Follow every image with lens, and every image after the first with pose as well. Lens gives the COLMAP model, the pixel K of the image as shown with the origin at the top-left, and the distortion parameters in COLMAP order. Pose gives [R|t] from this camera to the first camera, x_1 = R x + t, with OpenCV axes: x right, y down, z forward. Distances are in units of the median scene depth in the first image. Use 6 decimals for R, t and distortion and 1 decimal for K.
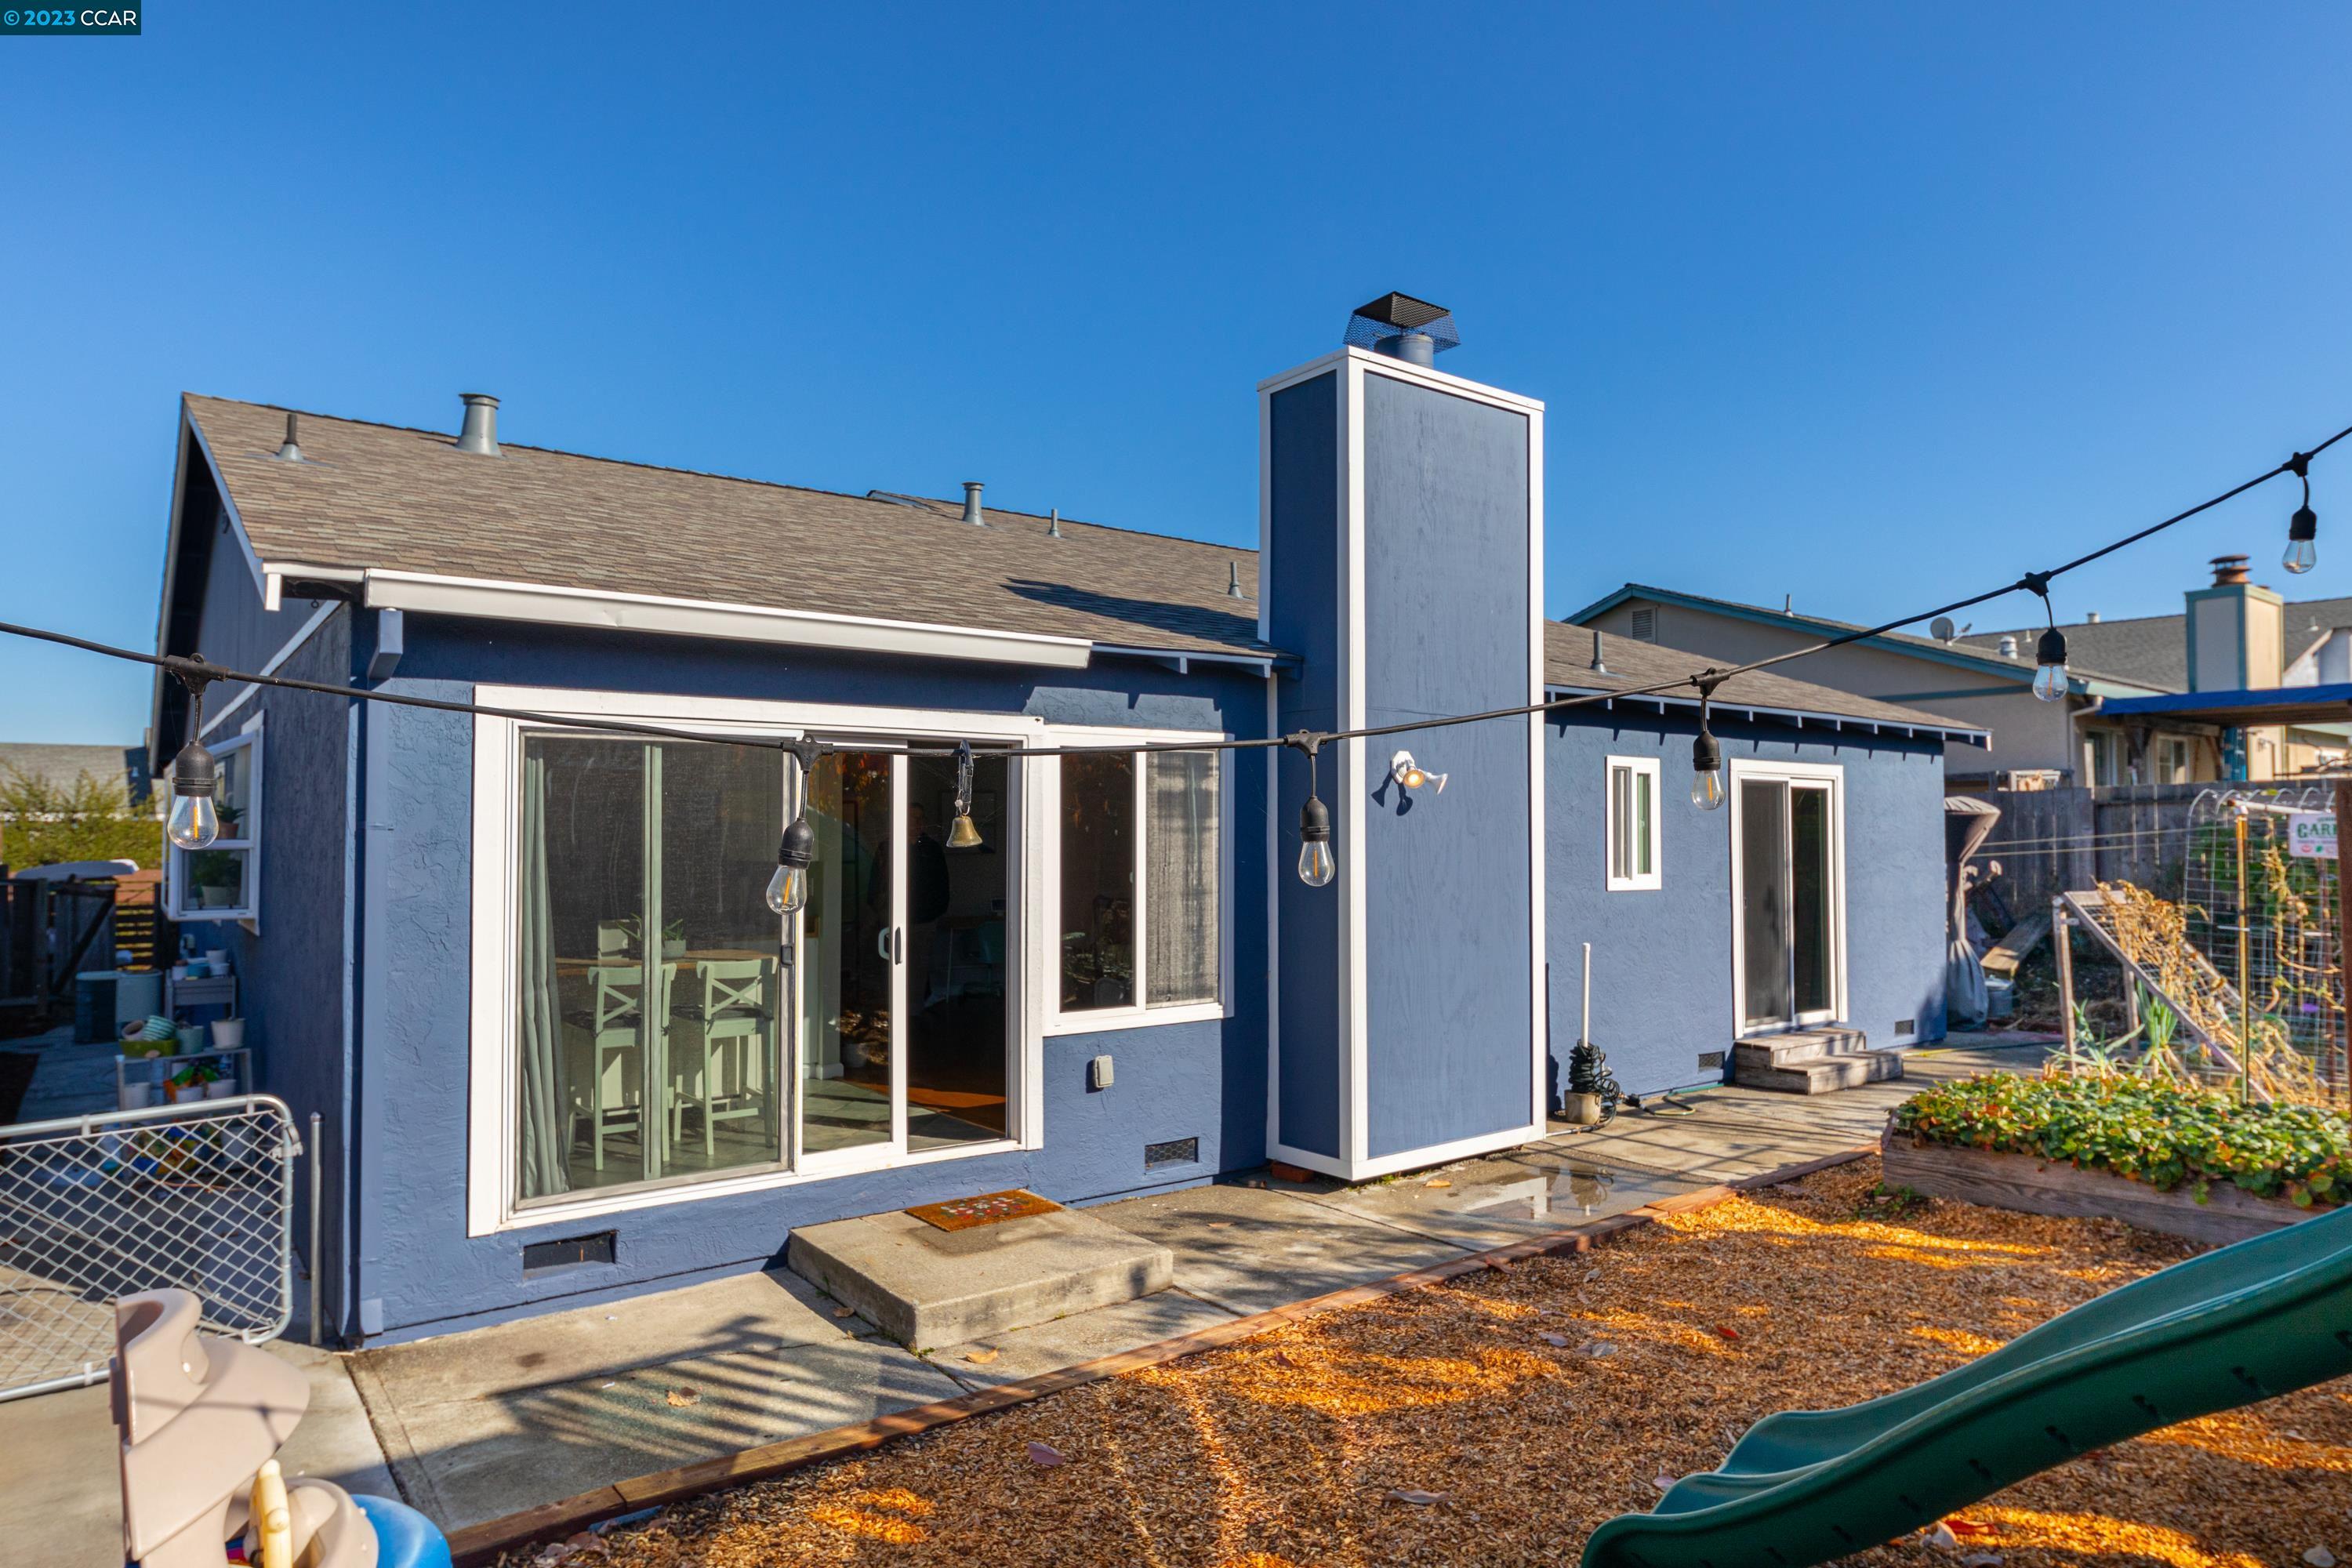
lens RADIAL K [[1345.7, 0, 1210.7], [0, 1345.7, 772.9], [0, 0, 1]] dist [-0.005970, 0.000040]
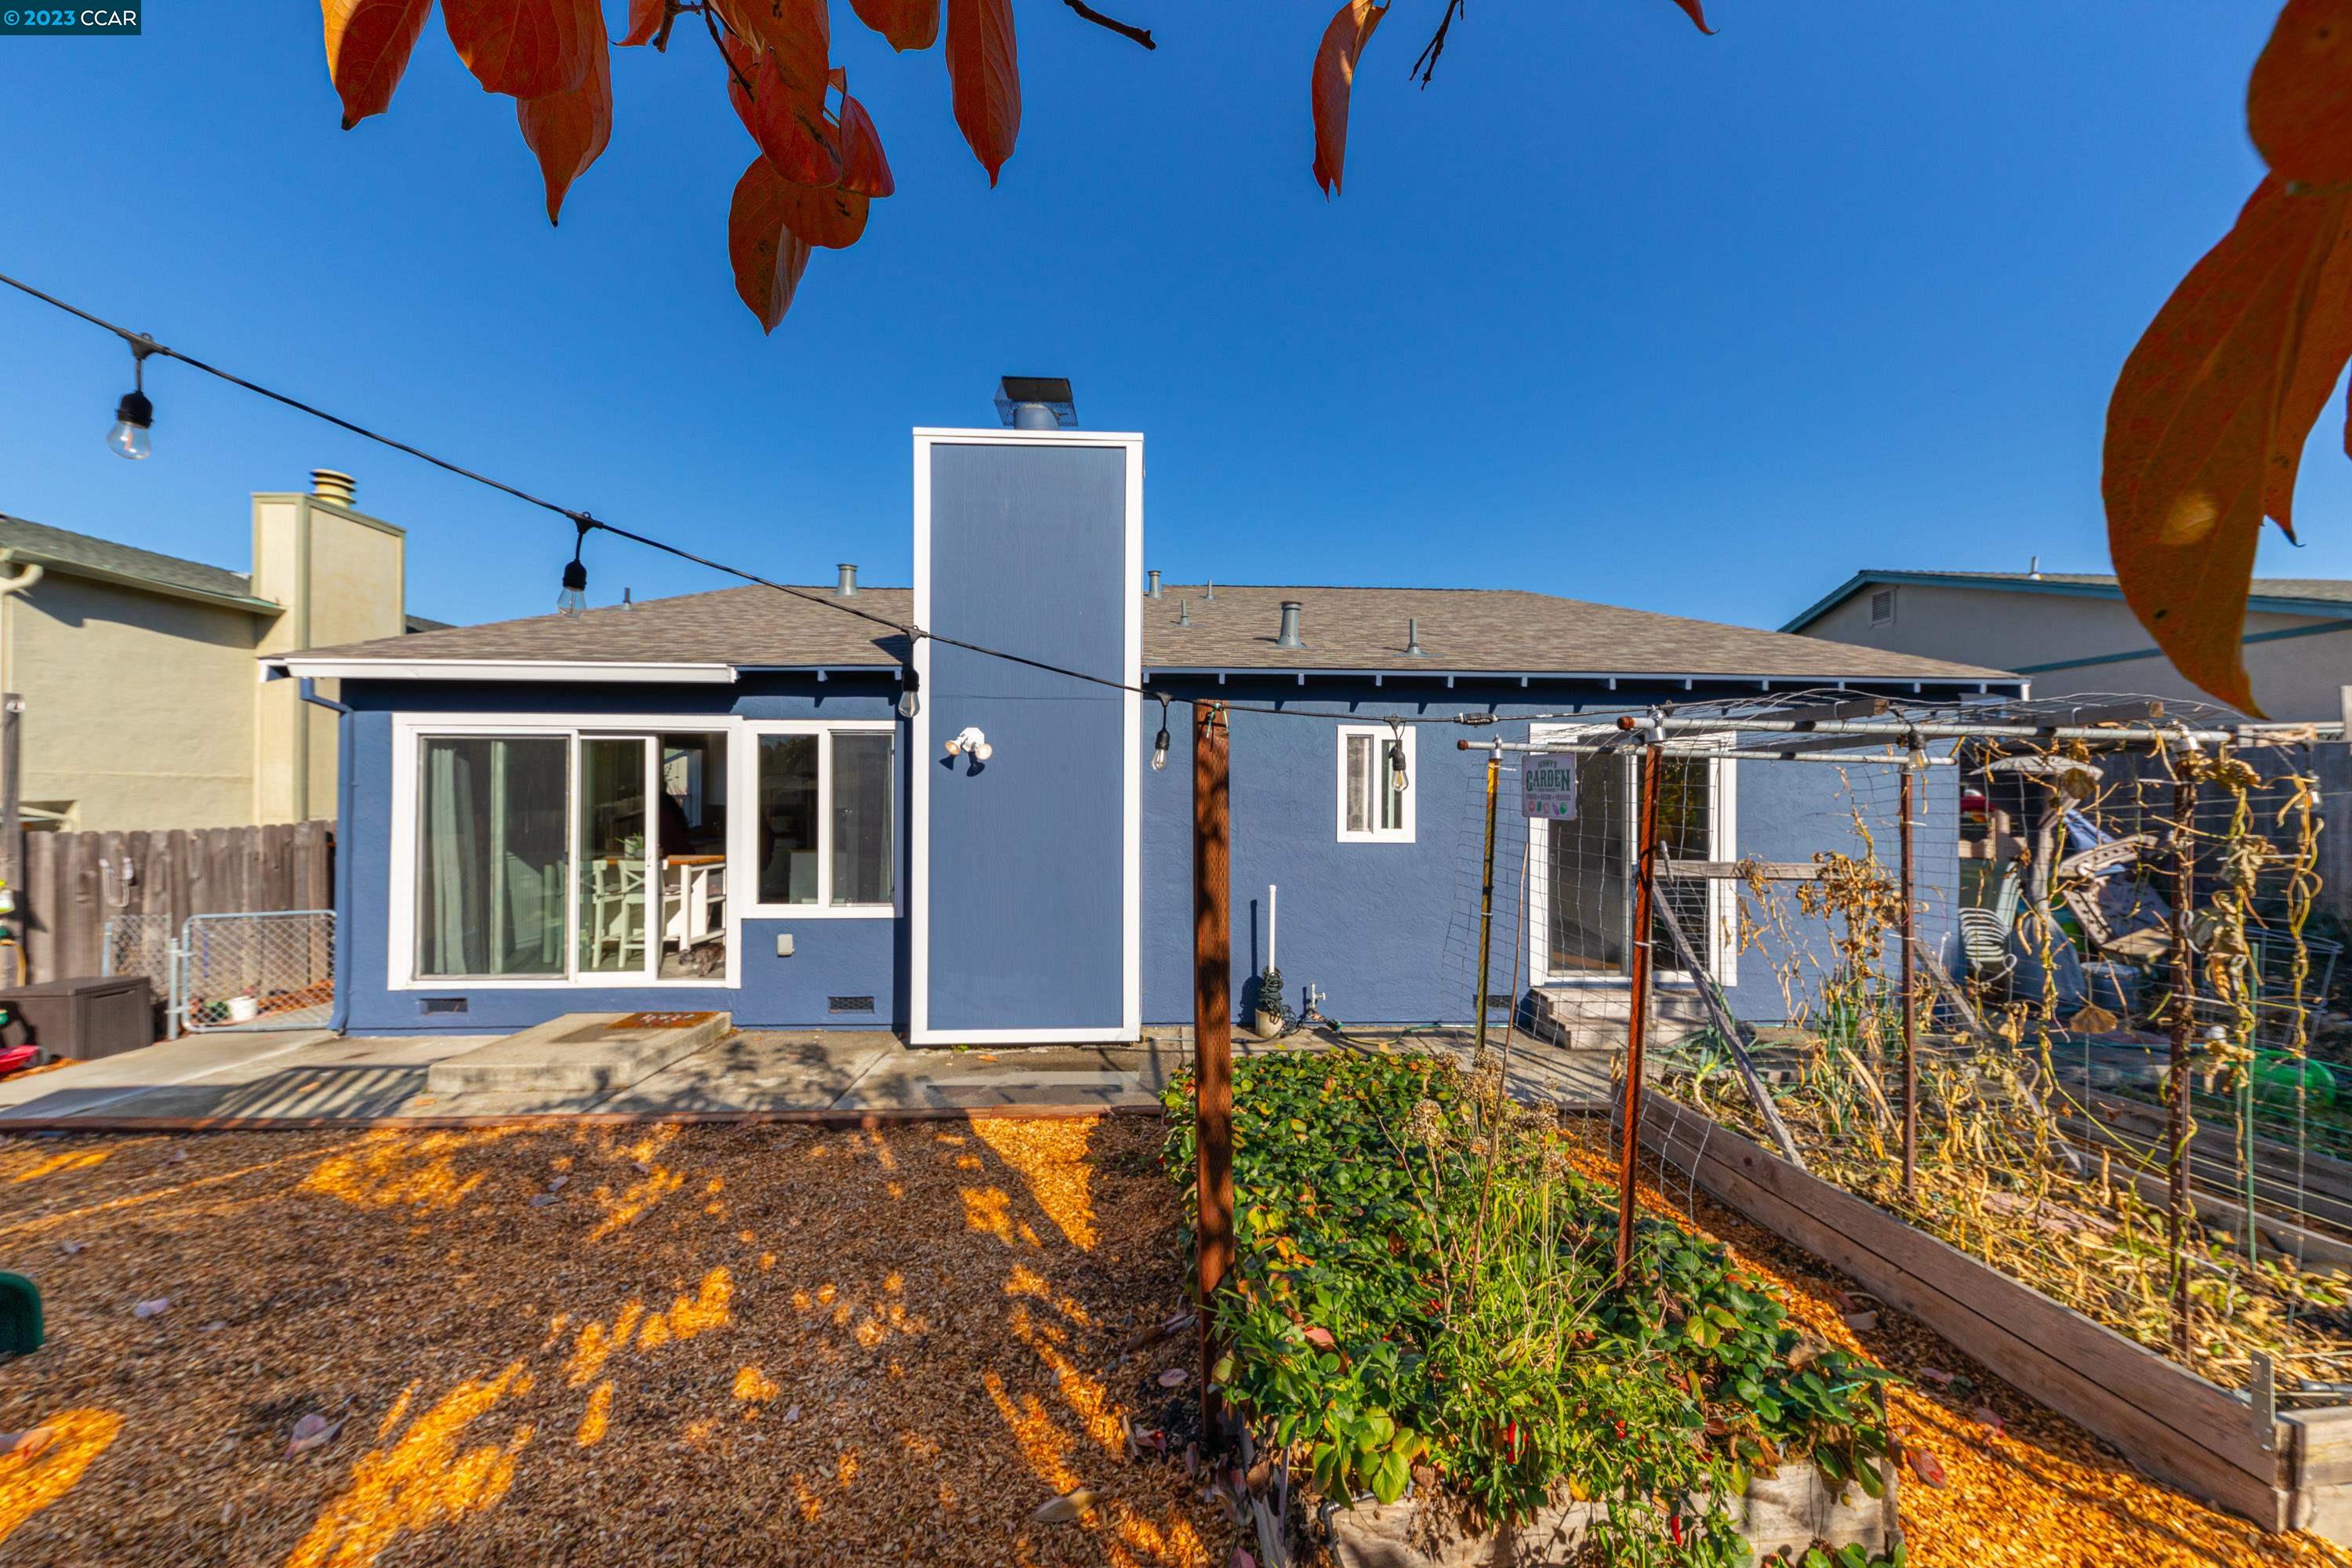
lens RADIAL K [[814.6, 0, 1176.0], [0, 814.6, 784.0], [0, 0, 1]] dist [0.001023, 0.000023]
pose [[0.828757, -0.005584, -0.559581, 0.818117], [0.021296, 0.999541, 0.021565, 0.027892], [0.559204, -0.029789, 0.828495, 0.485842]]
